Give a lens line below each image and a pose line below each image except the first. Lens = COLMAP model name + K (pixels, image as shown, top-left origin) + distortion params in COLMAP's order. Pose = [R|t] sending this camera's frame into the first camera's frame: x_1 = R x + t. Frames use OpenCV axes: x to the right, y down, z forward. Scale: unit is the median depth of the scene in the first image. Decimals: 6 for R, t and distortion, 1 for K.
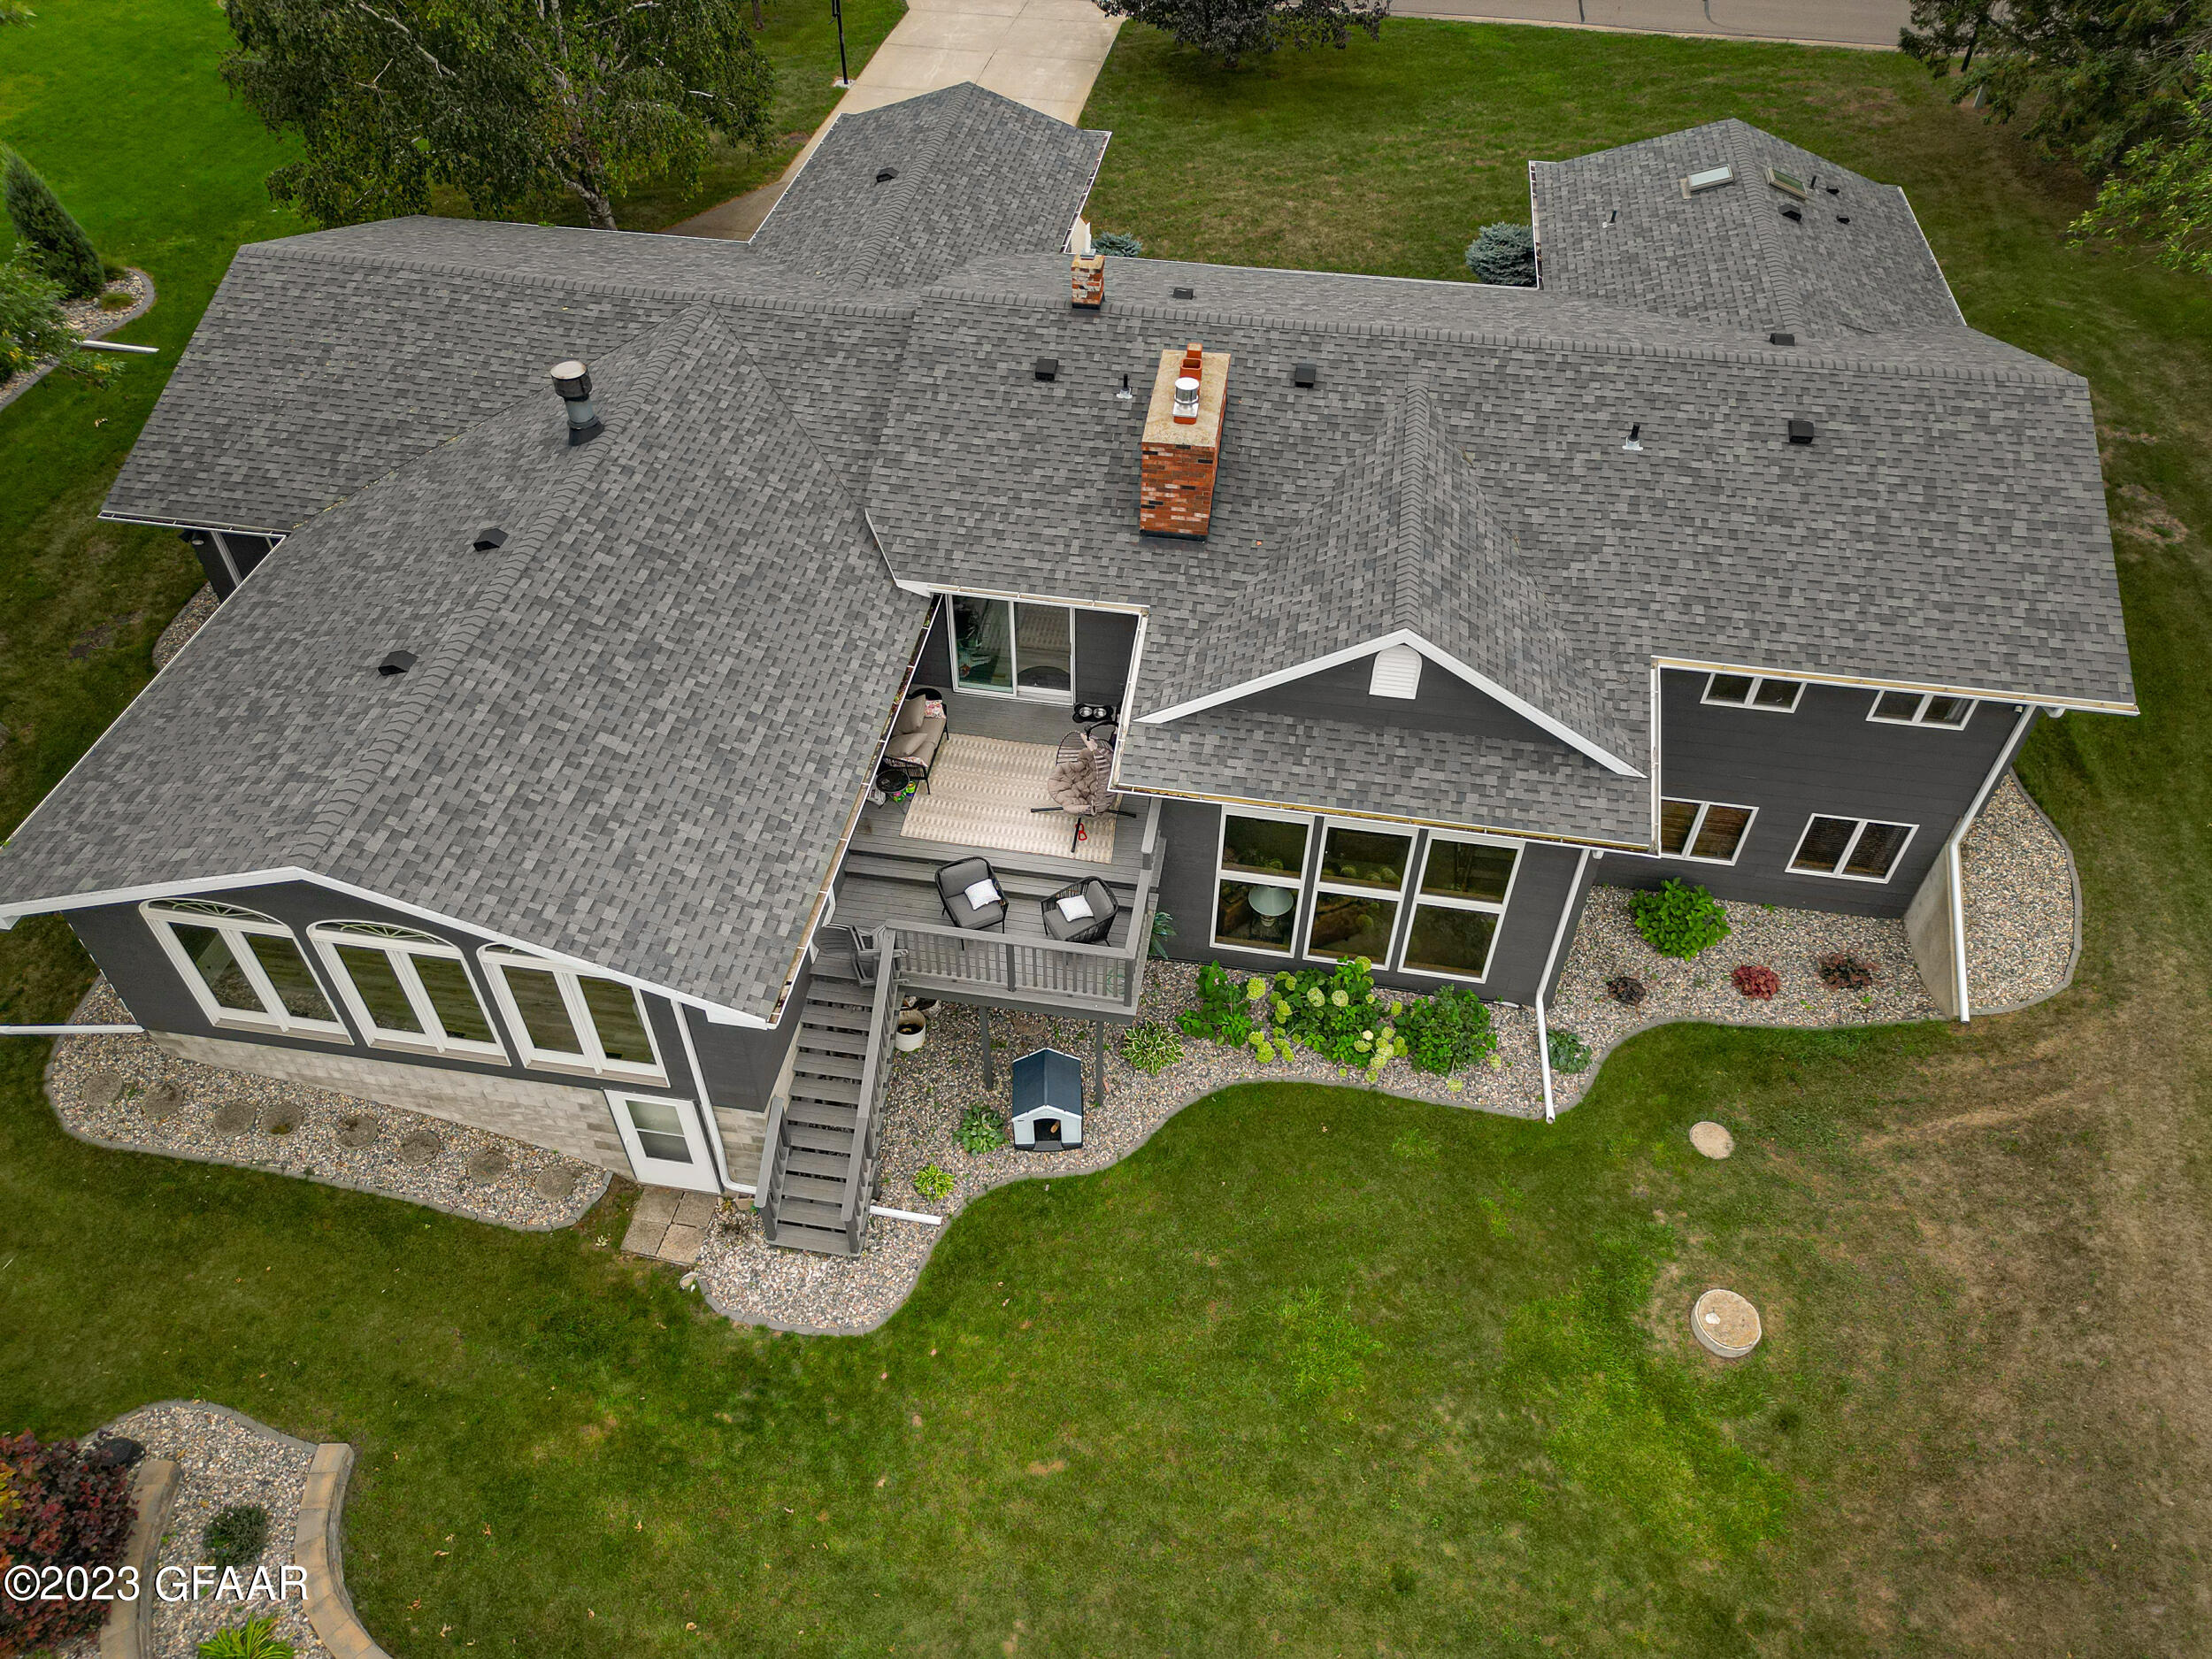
lens RADIAL K [[1547.8, 0, 1102.5], [0, 1547.8, 826.9], [0, 0, 1]] dist [0.074057, -0.069456]
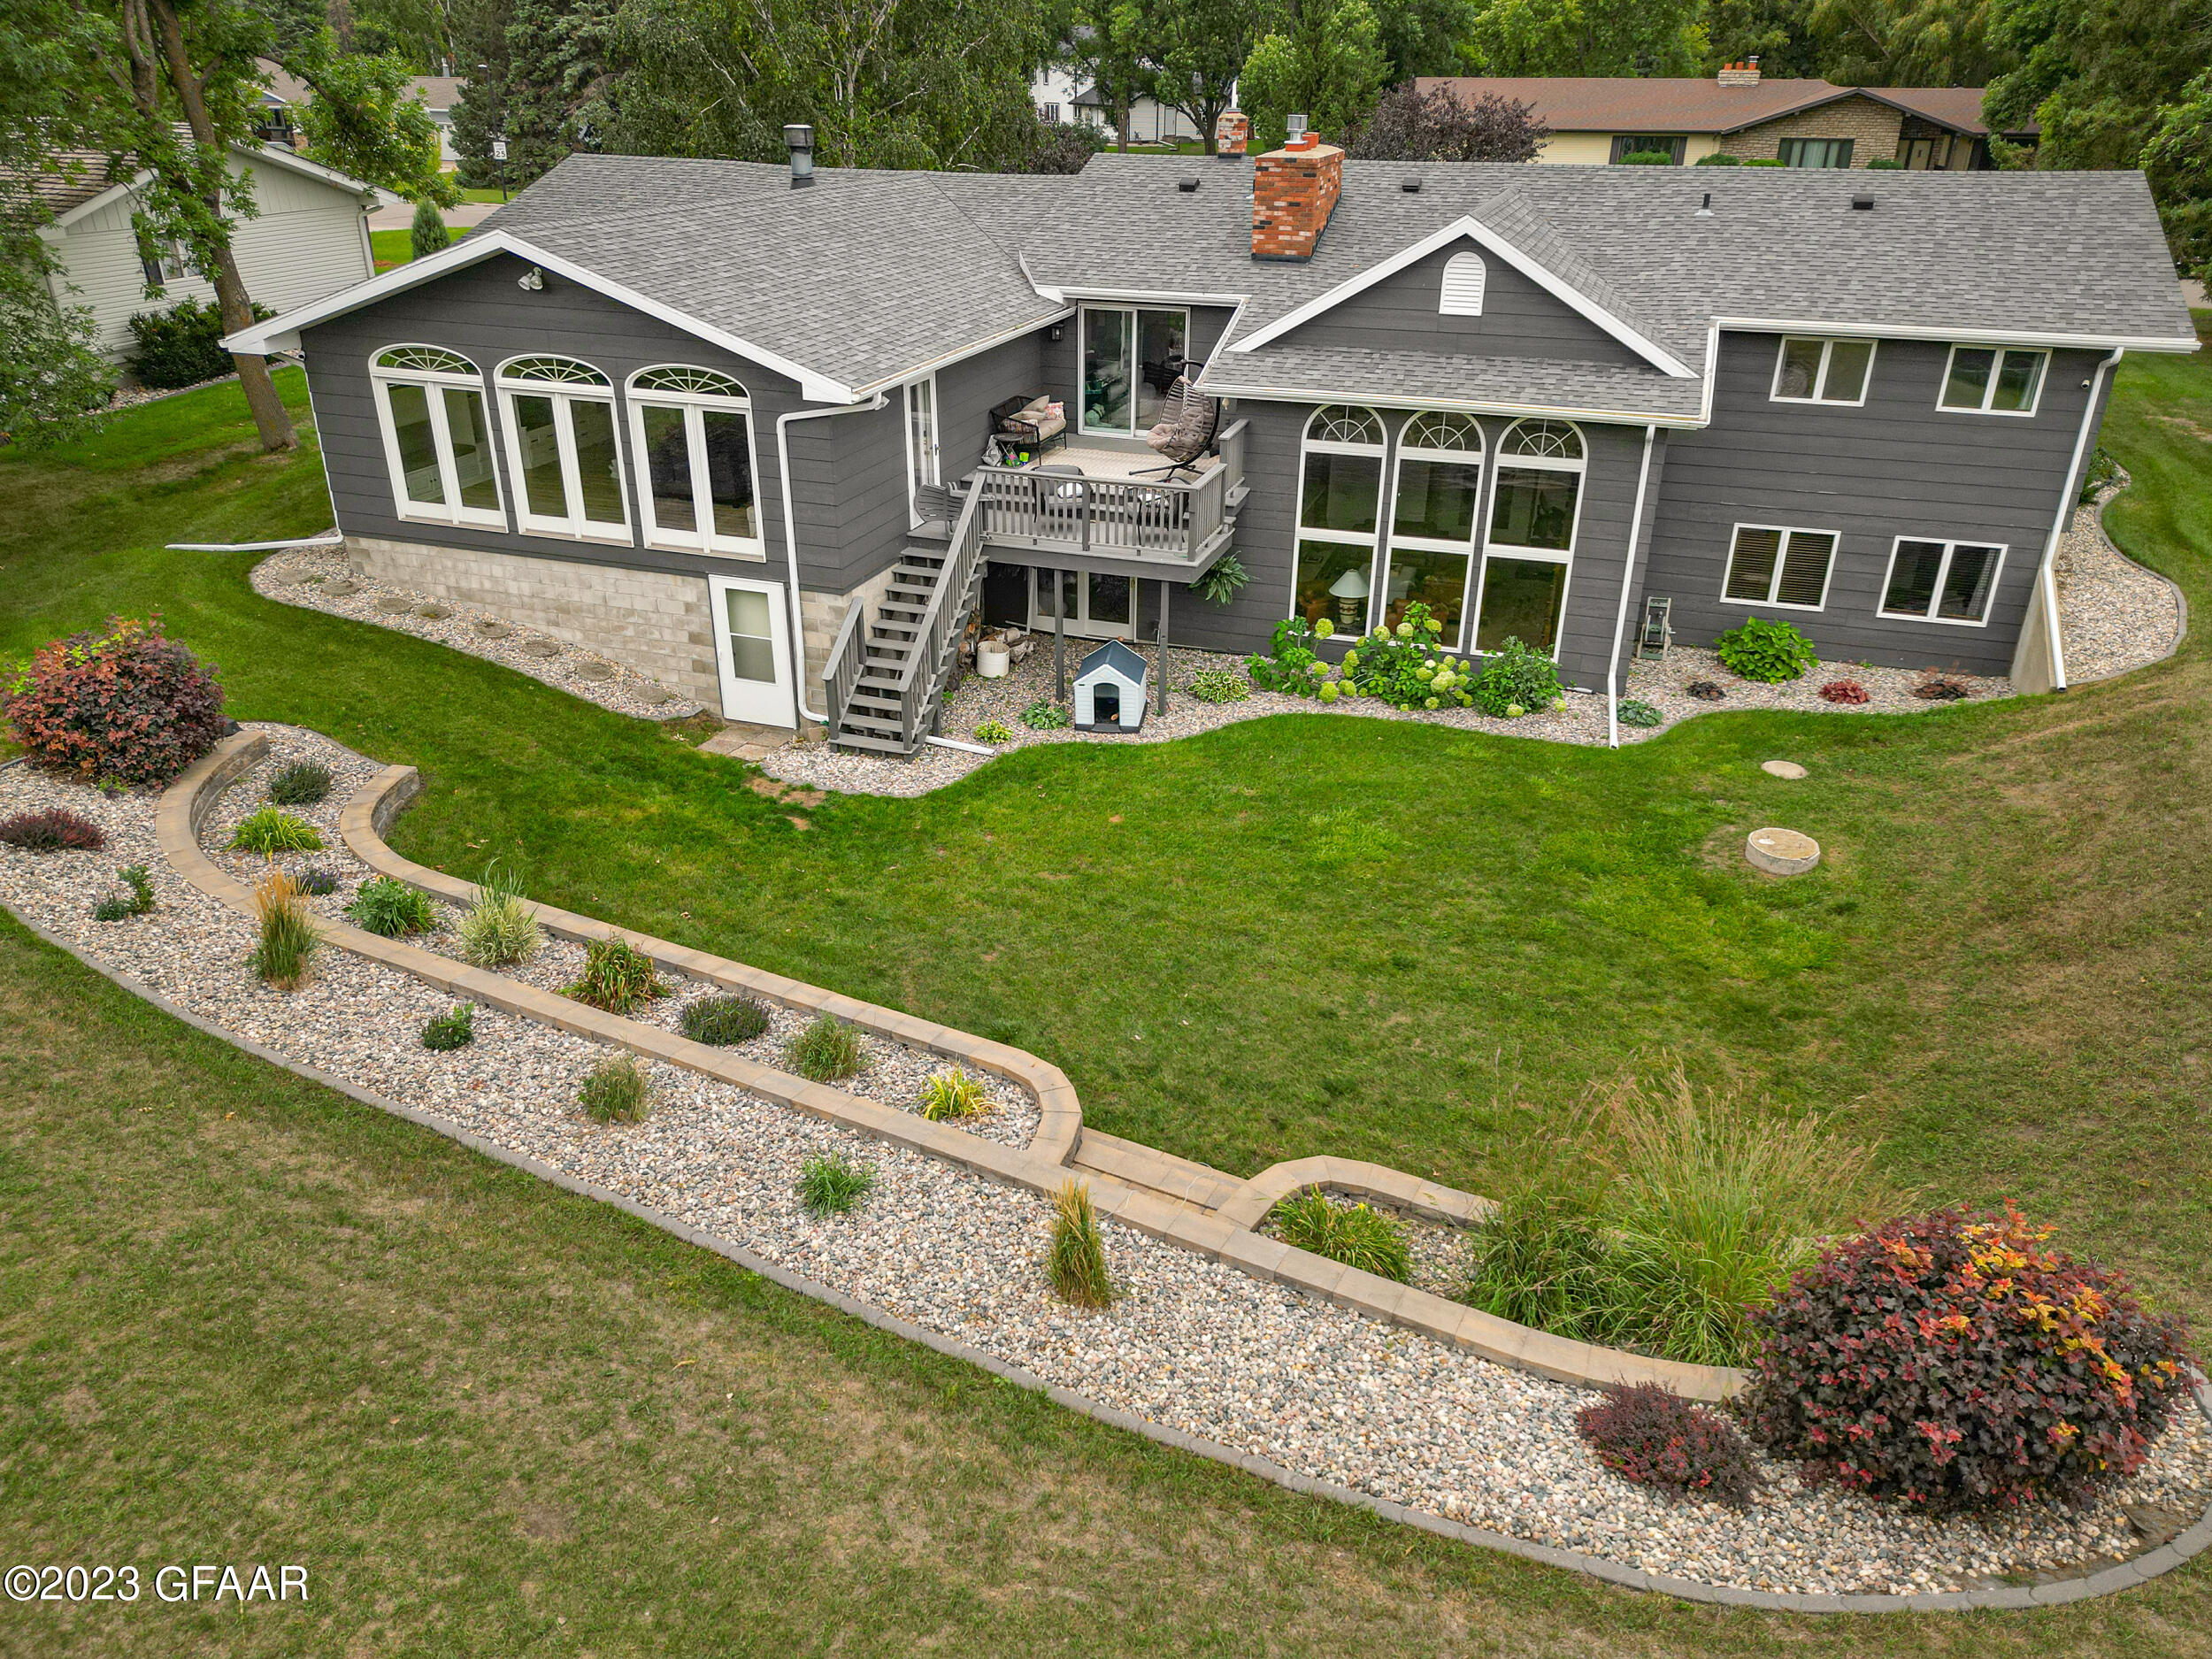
lens RADIAL K [[1547.8, 0, 1102.5], [0, 1547.8, 826.9], [0, 0, 1]] dist [0.074057, -0.069456]
pose [[0.986252, 0.073305, -0.148101, 0.121343], [-0.118499, 0.938379, -0.324657, 0.610300], [0.115176, 0.337744, 0.934165, 0.058985]]
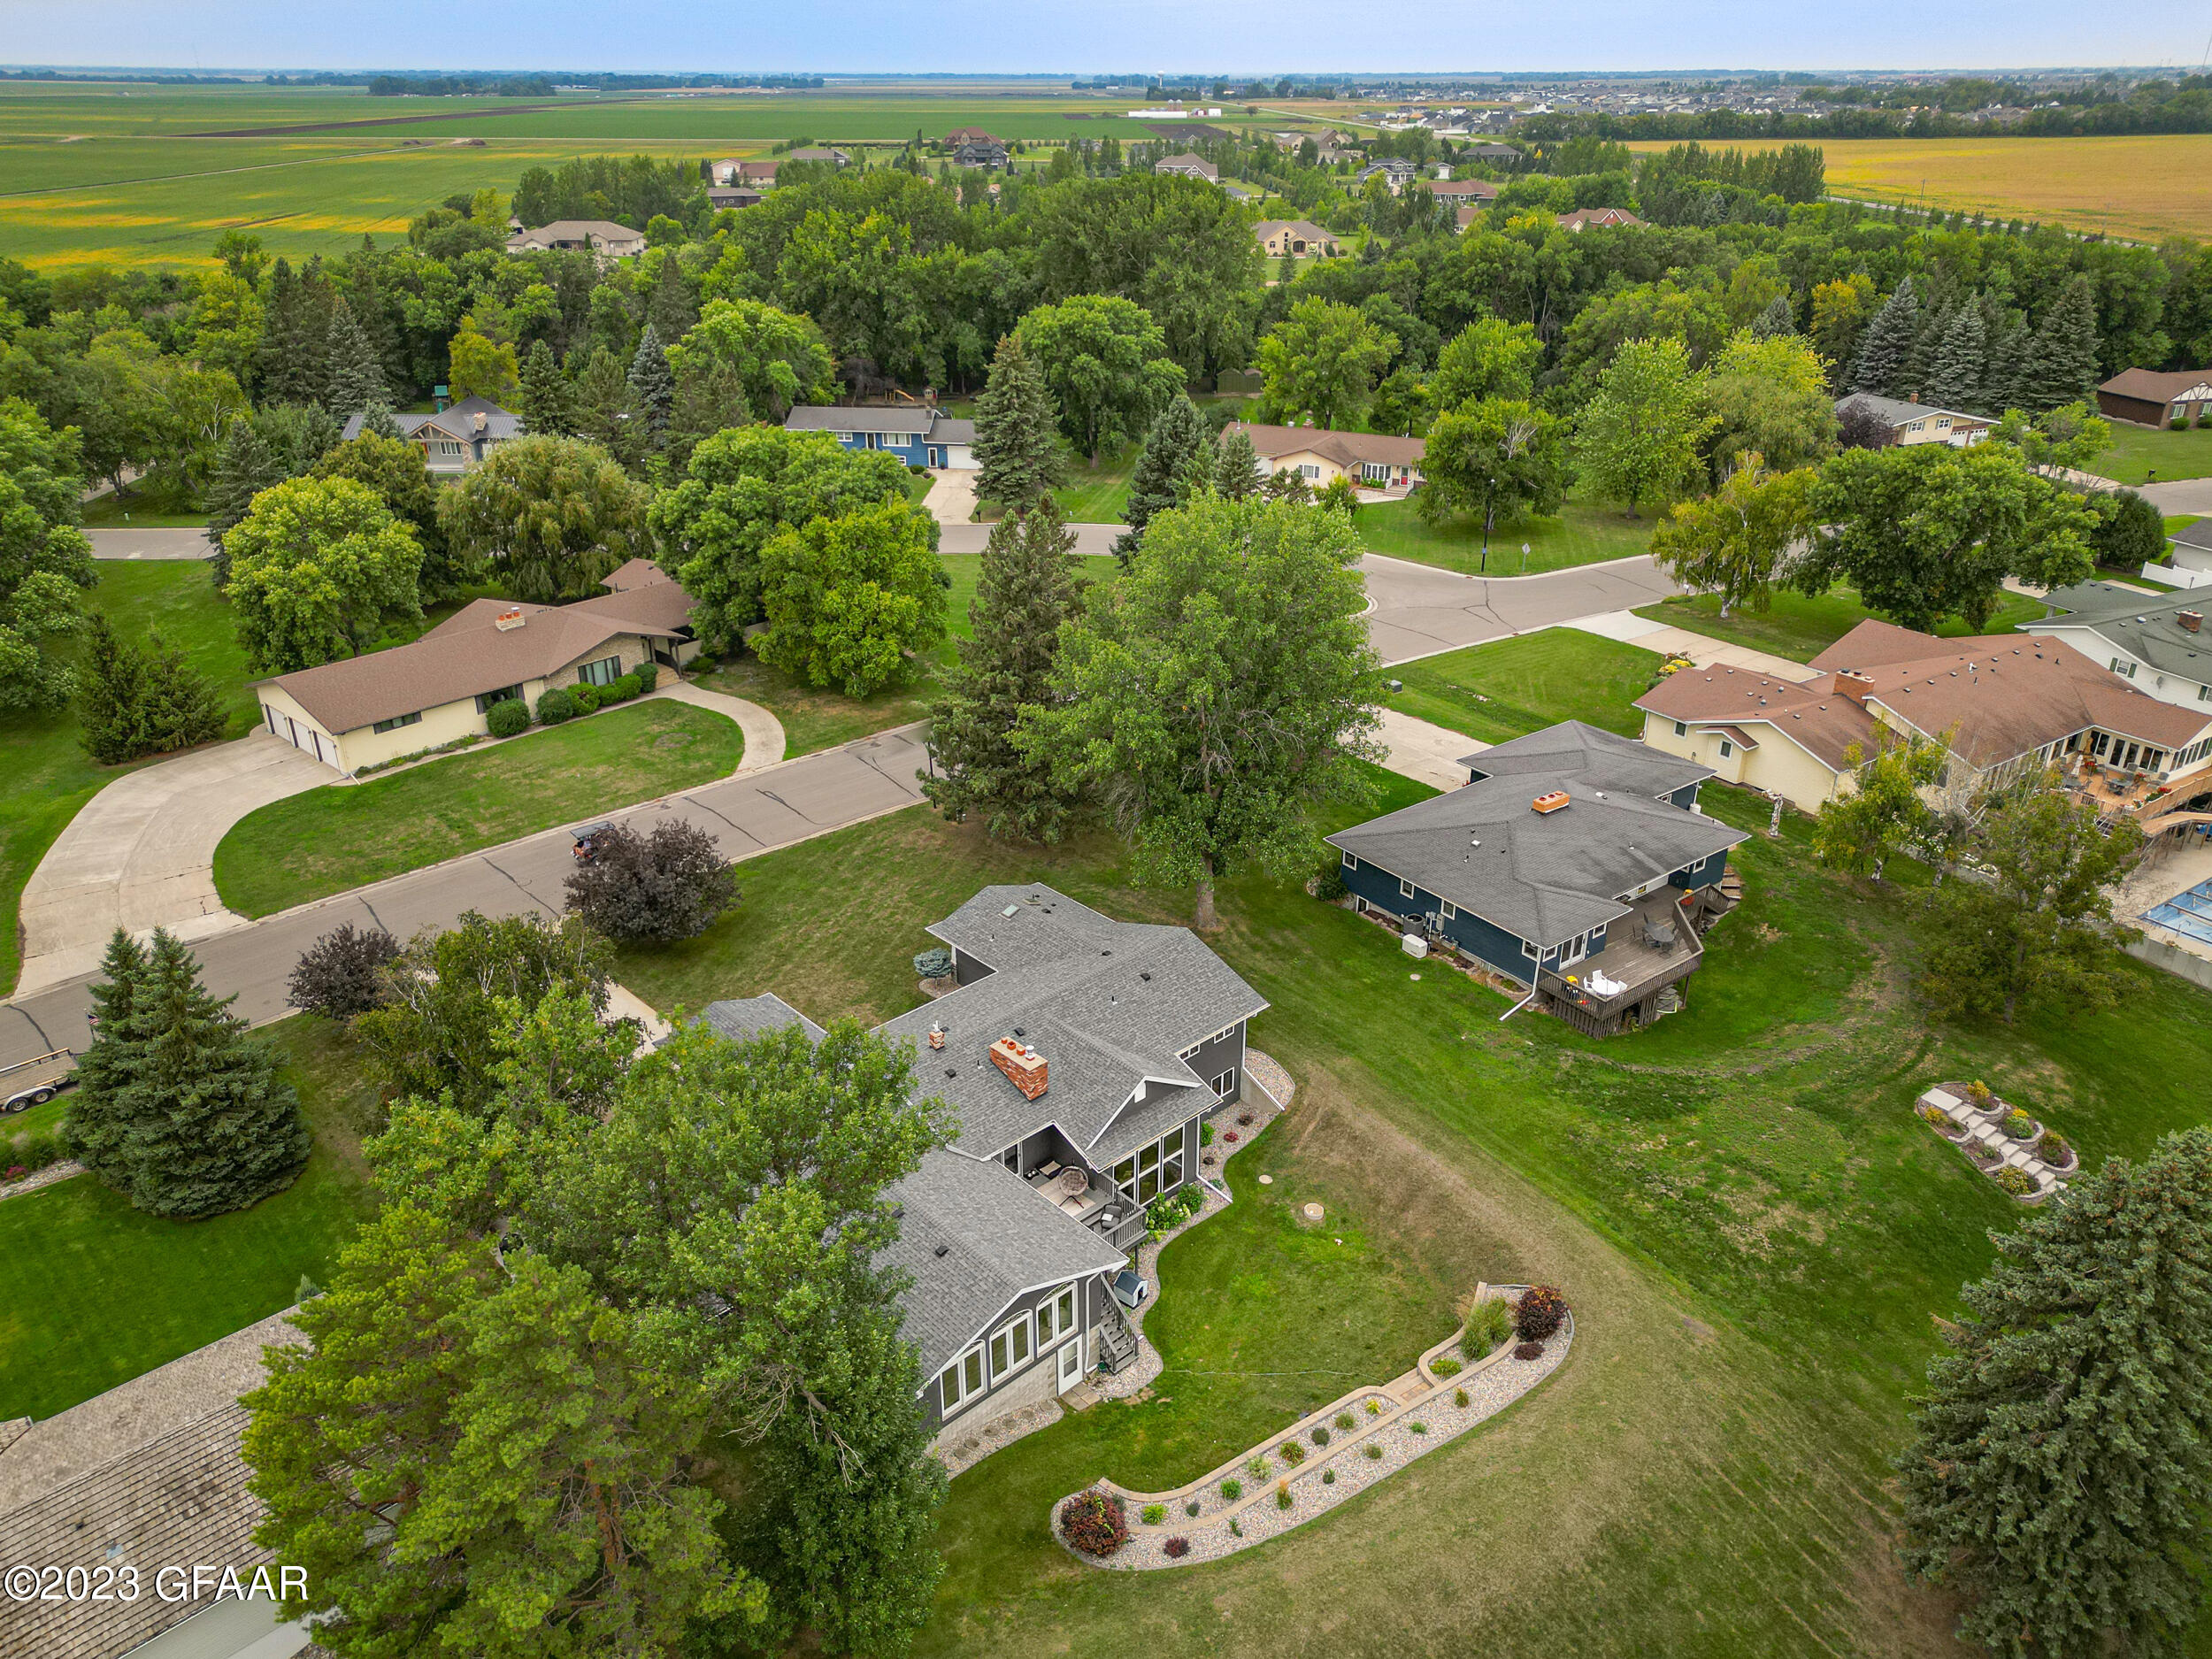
lens RADIAL K [[1547.8, 0, 1102.5], [0, 1547.8, 826.9], [0, 0, 1]] dist [0.074057, -0.069456]
pose [[0.619178, -0.346443, 0.704696, -1.771908], [0.563569, 0.820979, -0.091567, -0.278060], [-0.546817, 0.453841, 0.703576, -1.328989]]
